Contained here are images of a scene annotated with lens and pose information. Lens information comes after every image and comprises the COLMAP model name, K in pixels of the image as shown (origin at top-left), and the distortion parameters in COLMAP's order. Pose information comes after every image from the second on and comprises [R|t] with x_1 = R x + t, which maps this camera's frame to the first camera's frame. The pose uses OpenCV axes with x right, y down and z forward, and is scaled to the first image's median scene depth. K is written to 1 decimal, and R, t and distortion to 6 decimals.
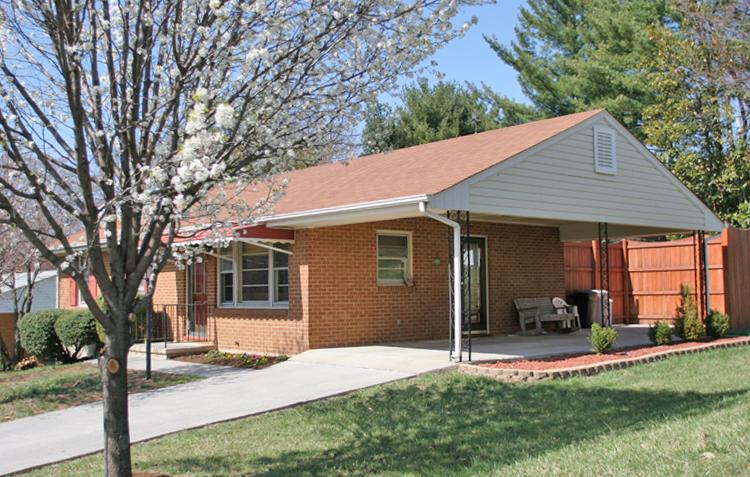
lens RADIAL K [[843.2, 0, 375.0], [0, 843.2, 238.5], [0, 0, 1]] dist [-0.038872, -0.017215]
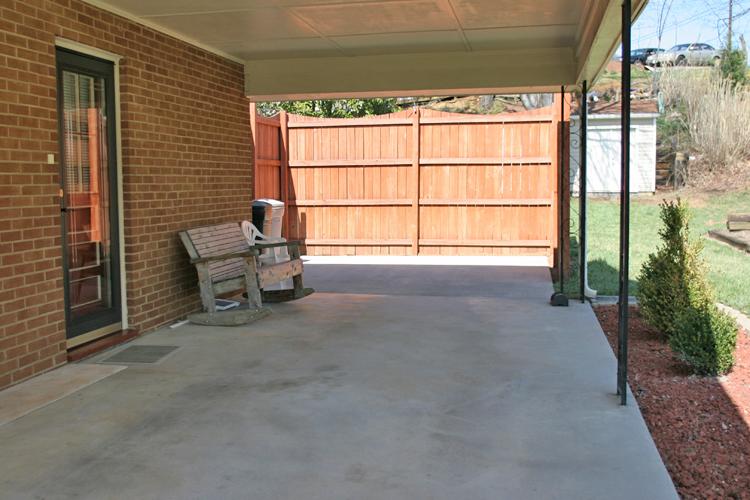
lens RADIAL K [[777.7, 0, 375.0], [0, 777.7, 250.0], [0, 0, 1]] dist [-0.041246, -0.007308]
pose [[0.794643, -0.048426, 0.605142, 0.014879], [-0.039885, 0.990495, 0.131639, 0.023463], [-0.605765, -0.128742, 0.785159, 0.529966]]
